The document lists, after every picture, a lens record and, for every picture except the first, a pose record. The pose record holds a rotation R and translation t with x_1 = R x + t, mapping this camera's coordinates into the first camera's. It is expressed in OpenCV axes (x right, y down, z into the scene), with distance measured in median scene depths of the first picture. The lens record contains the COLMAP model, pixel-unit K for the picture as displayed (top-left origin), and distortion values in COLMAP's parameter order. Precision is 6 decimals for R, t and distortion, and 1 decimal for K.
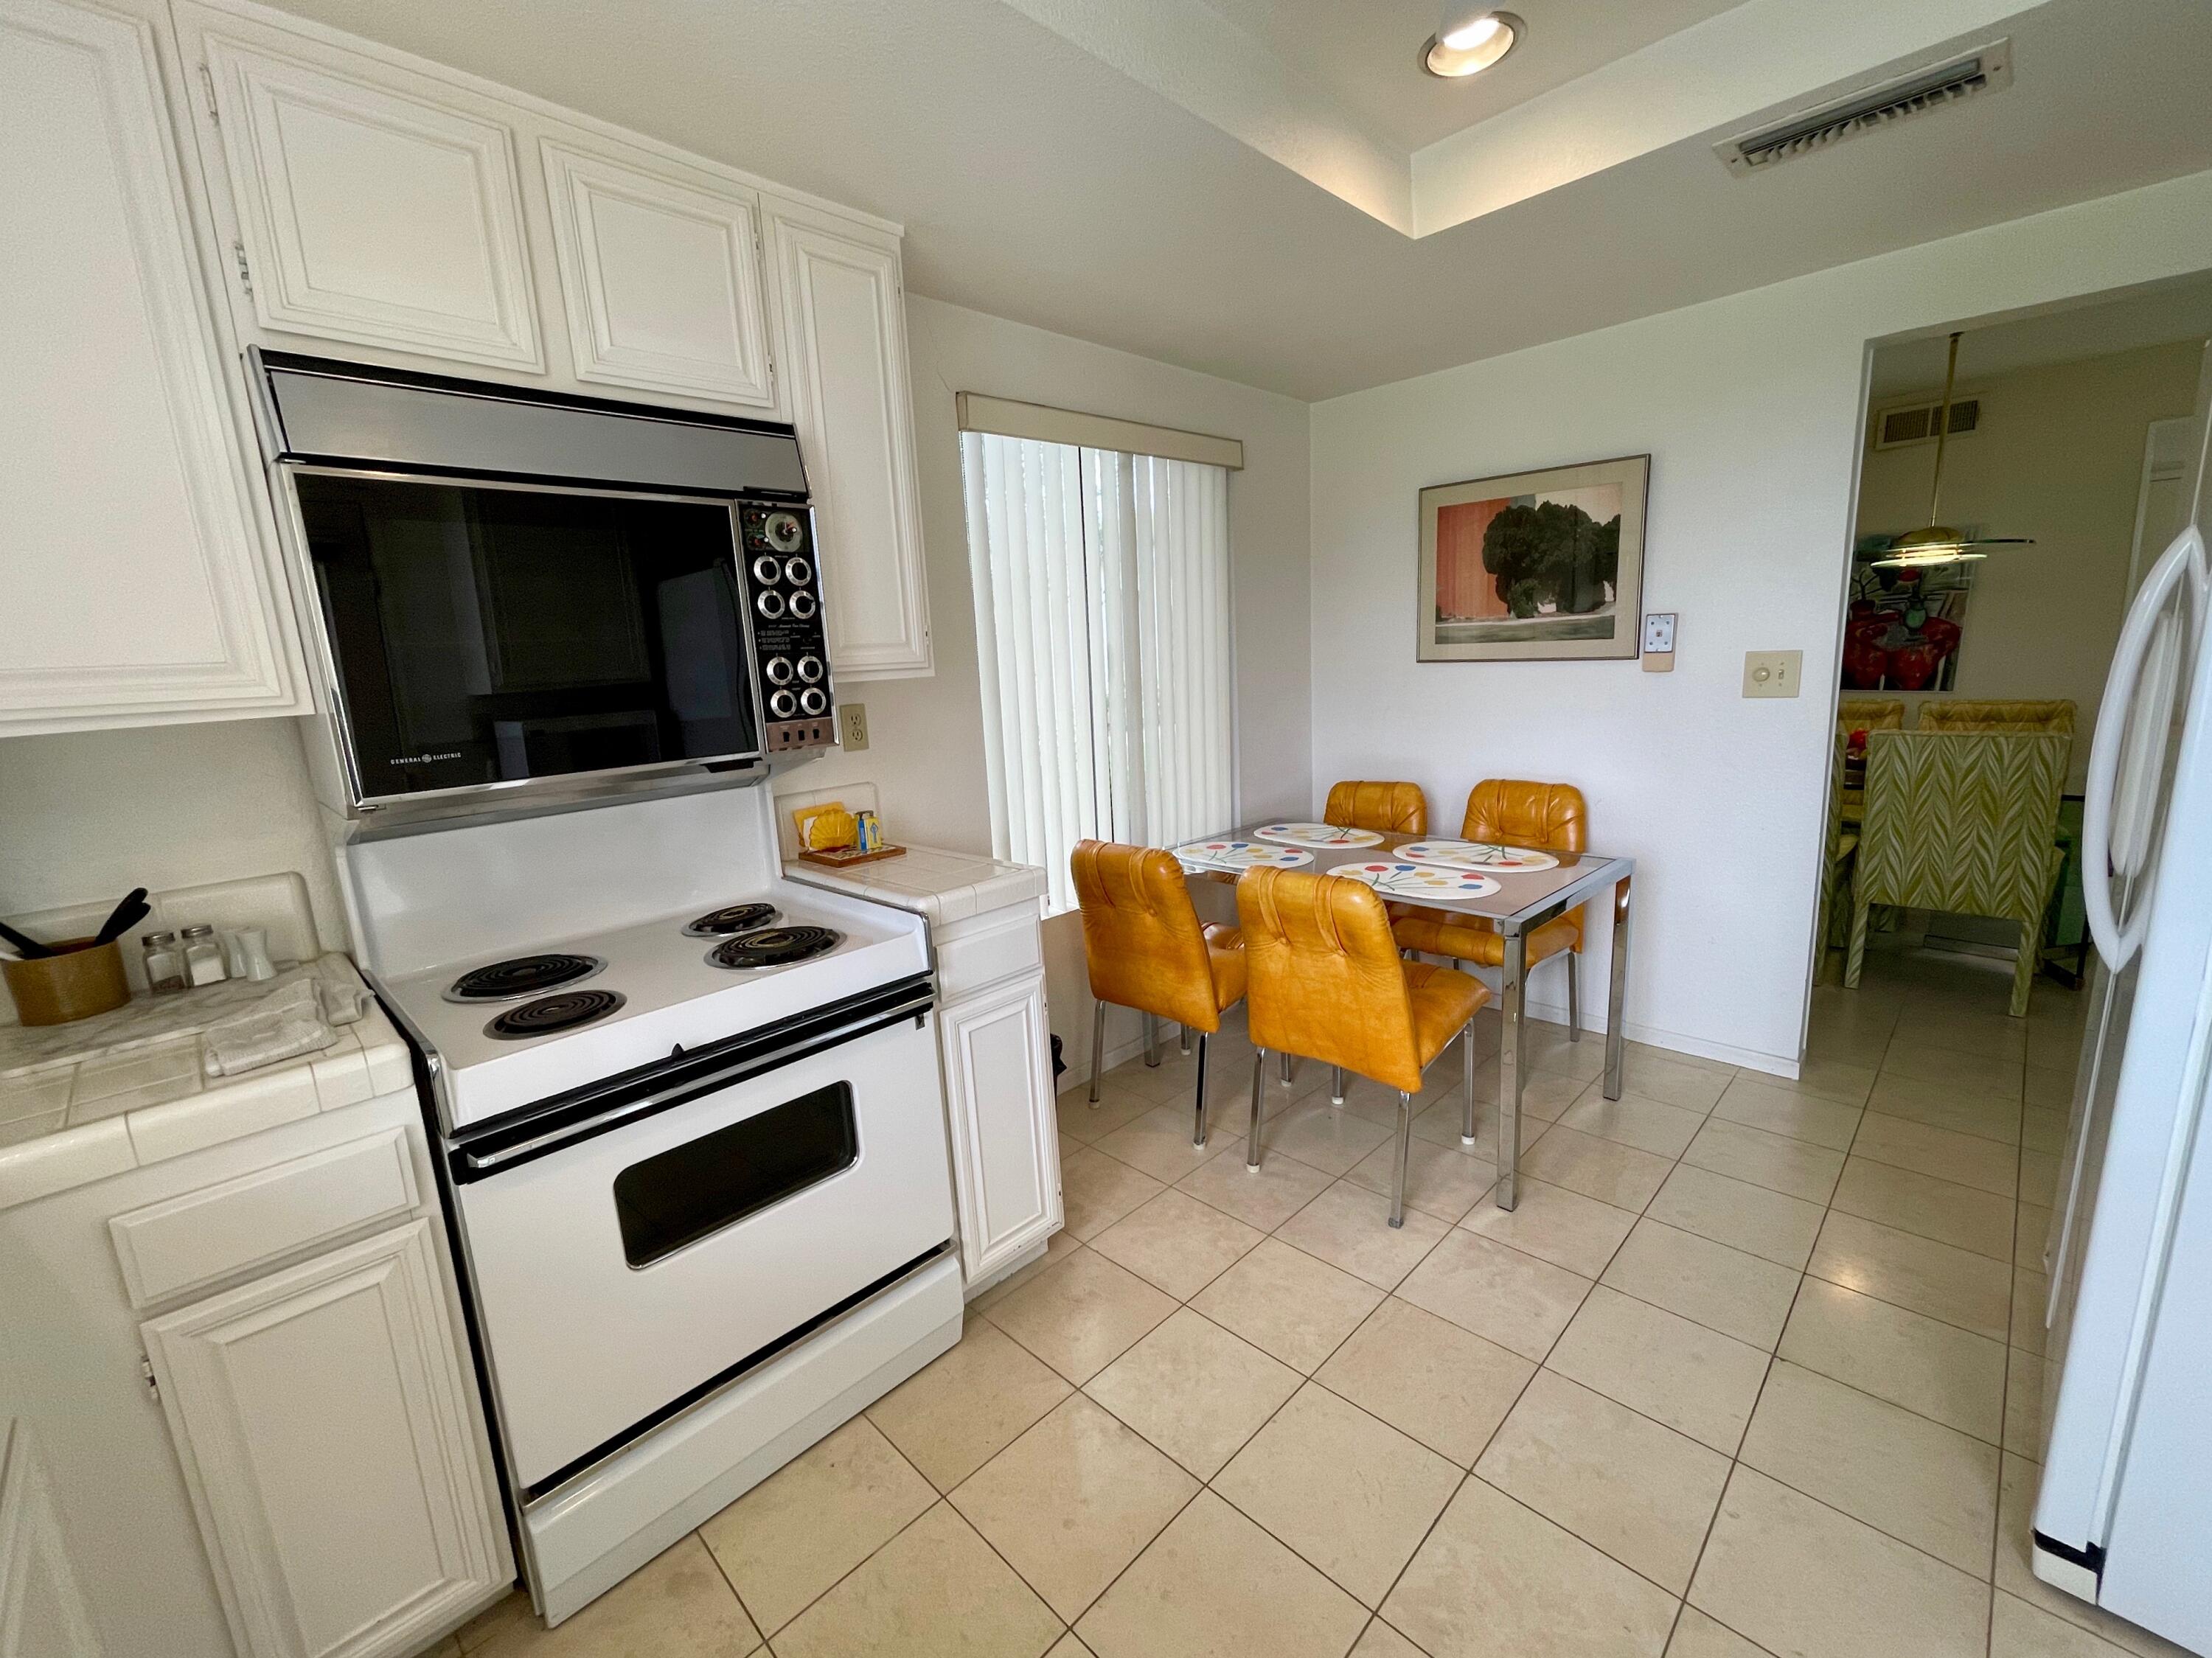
lens RADIAL K [[905.7, 0, 1117.0], [0, 905.7, 825.7], [0, 0, 1]] dist [-0.001192, 0.003518]
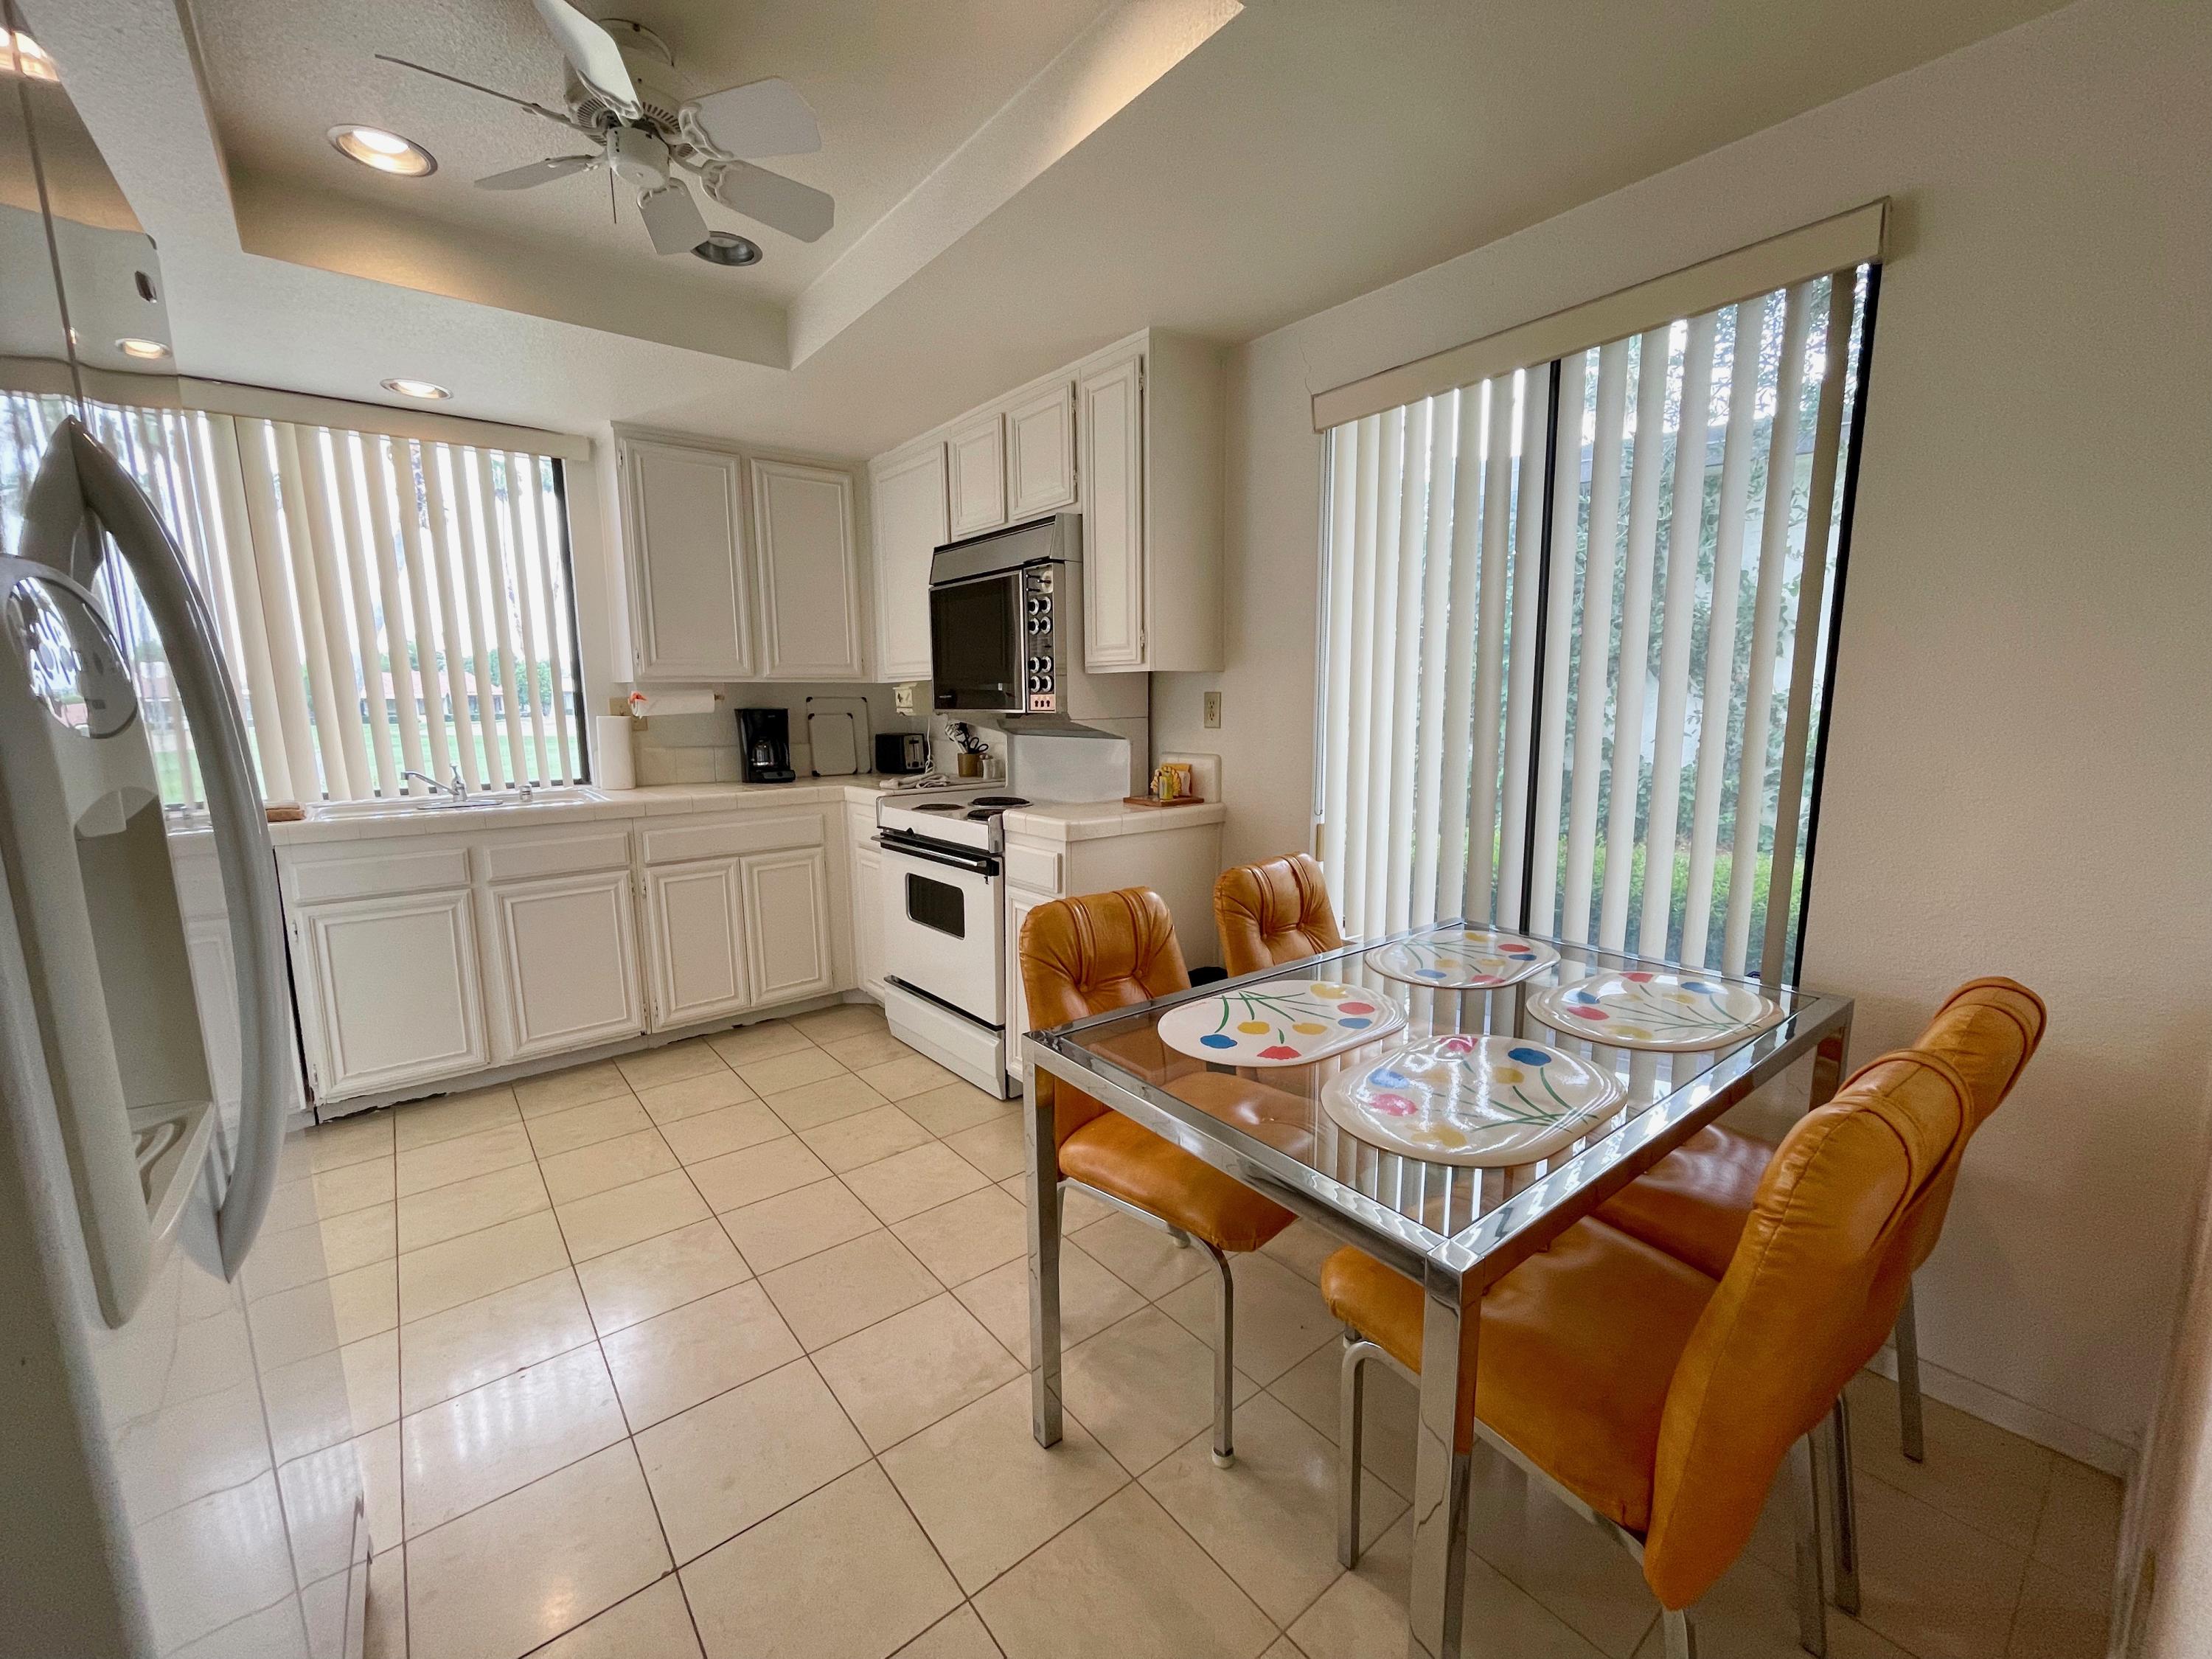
lens RADIAL K [[908.3, 0, 1106.0], [0, 908.3, 829.5], [0, 0, 1]] dist [0.019509, 0.000102]
pose [[-0.115168, 0.193728, -0.974272, 1.394103], [-0.174018, 0.961696, 0.211798, -0.265861], [0.977985, 0.193933, -0.077045, 1.367504]]
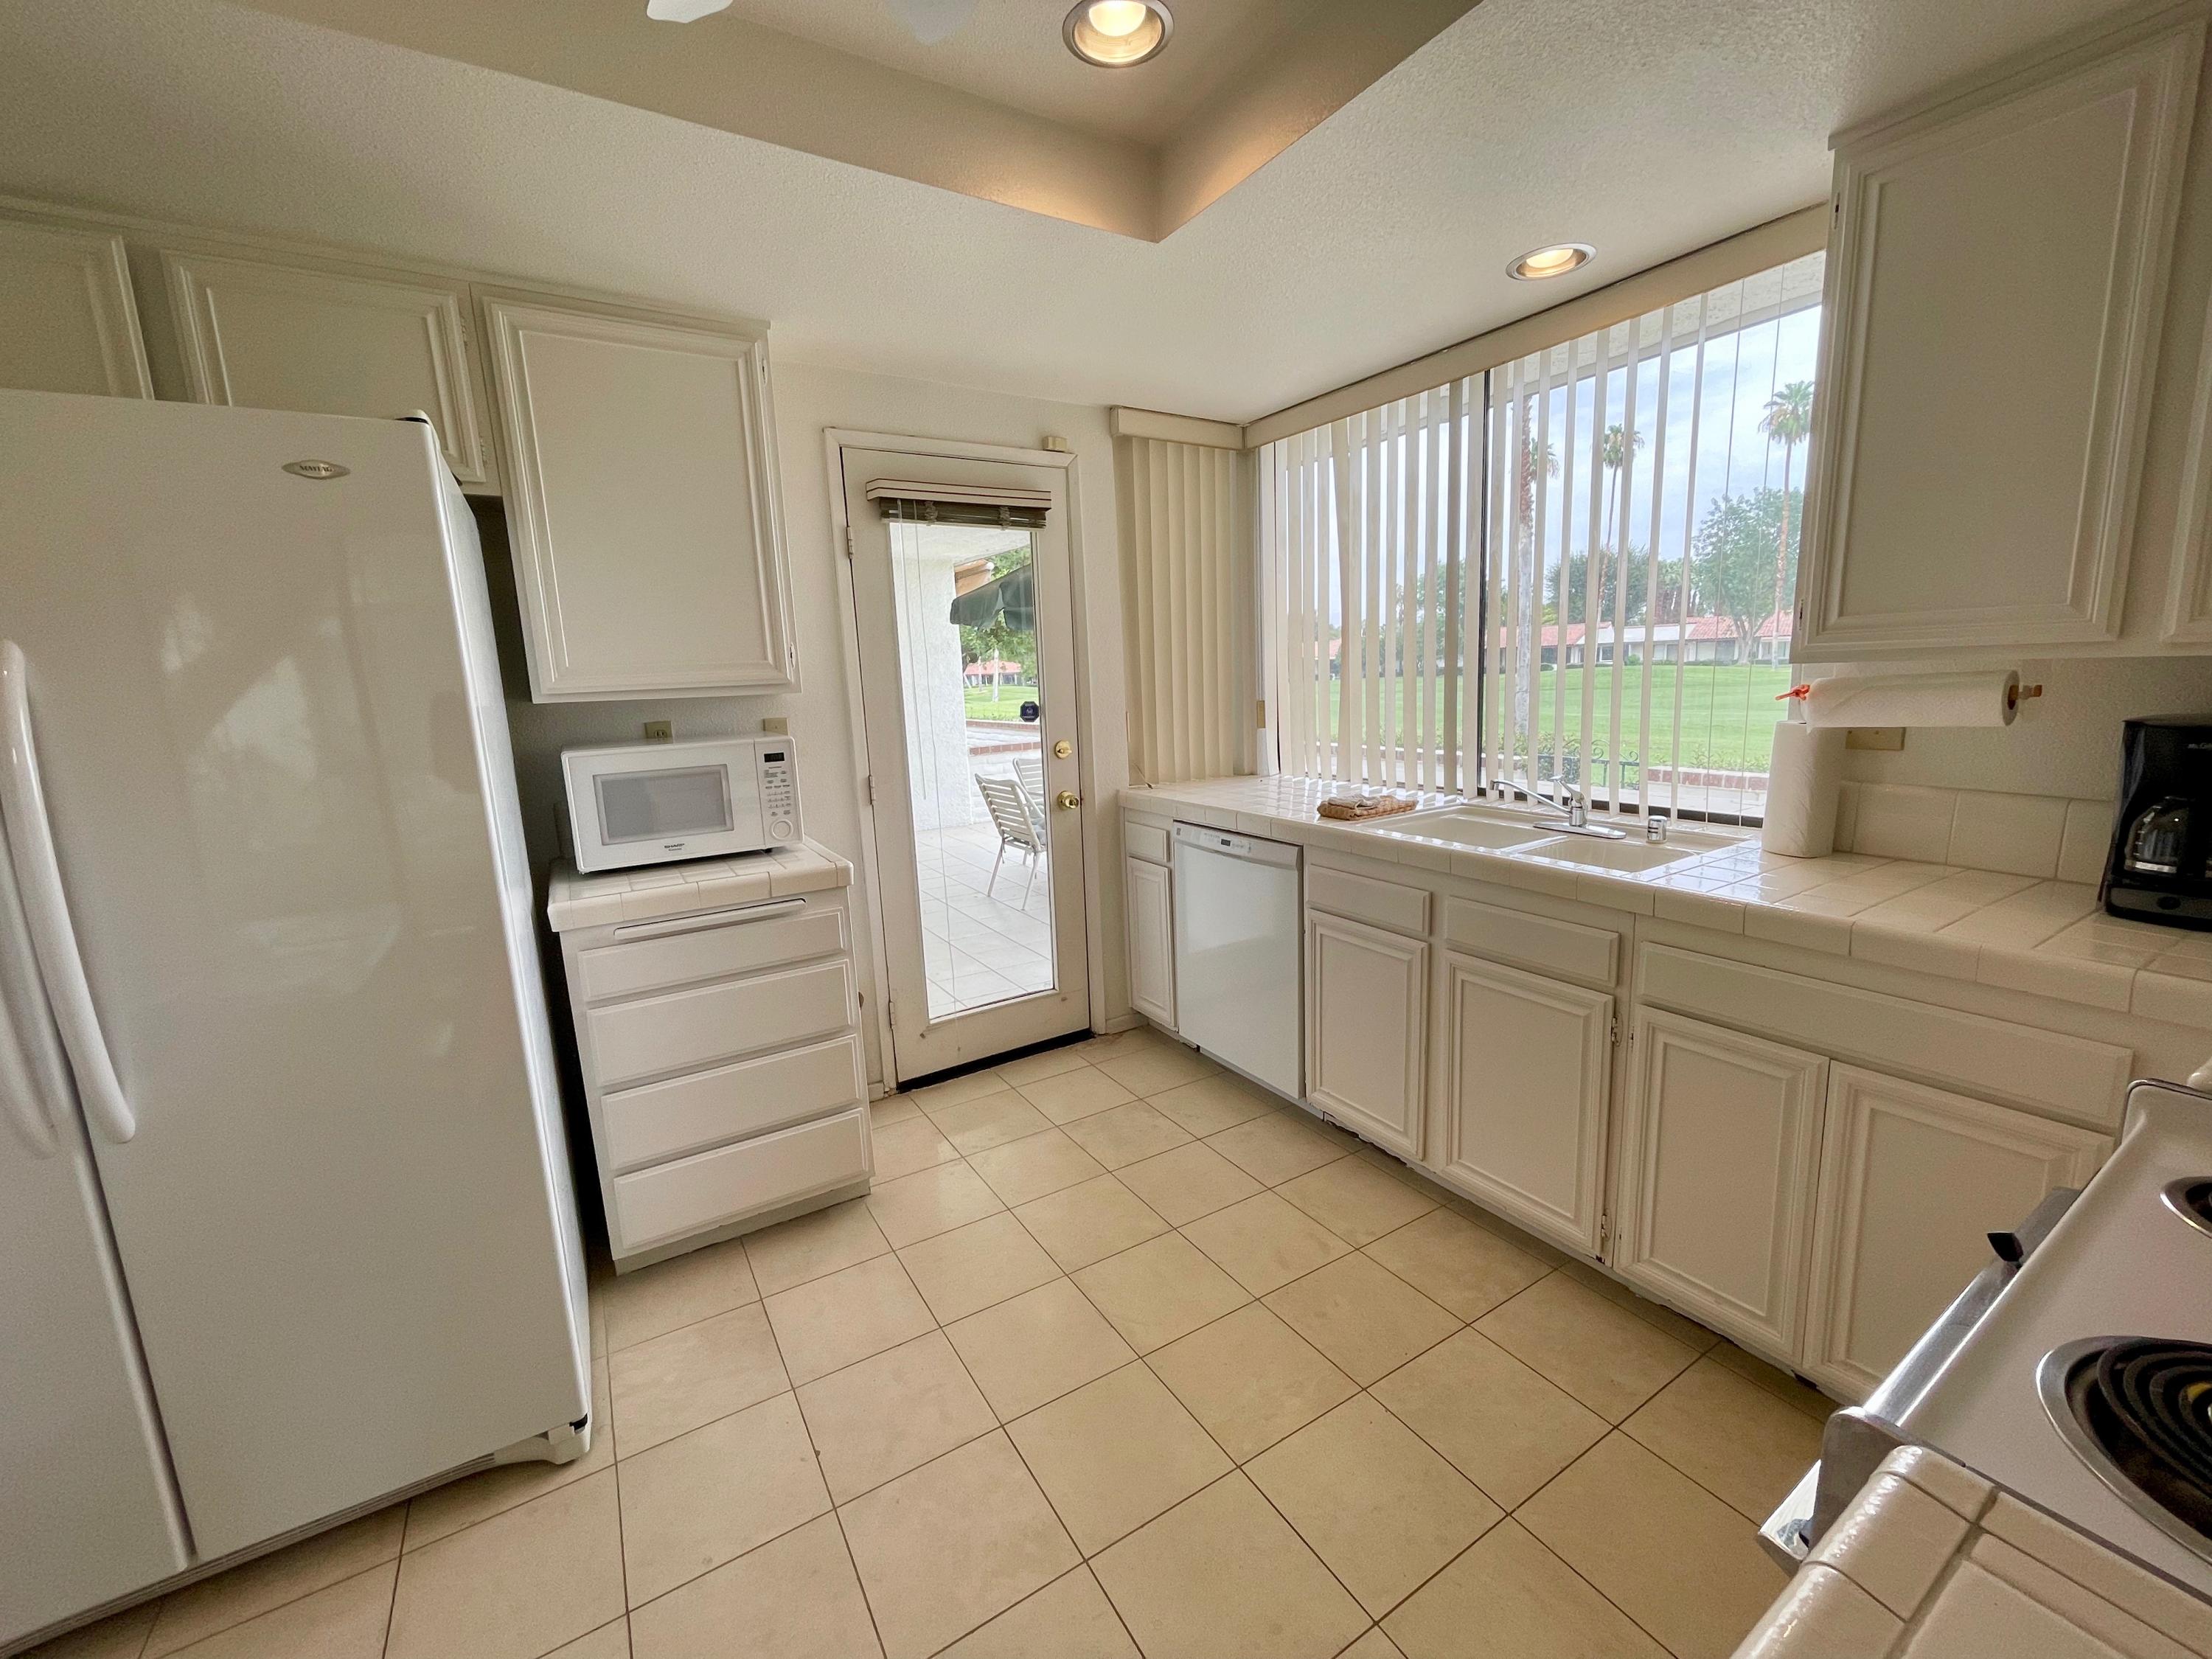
lens RADIAL K [[905.7, 0, 1117.0], [0, 905.7, 826.2], [0, 0, 1]] dist [-0.001192, 0.003518]
pose [[-0.968288, 0.039481, 0.246699, -0.066553], [0.126041, 0.929763, 0.345911, -0.260617], [-0.215715, 0.366035, -0.905254, 1.319351]]
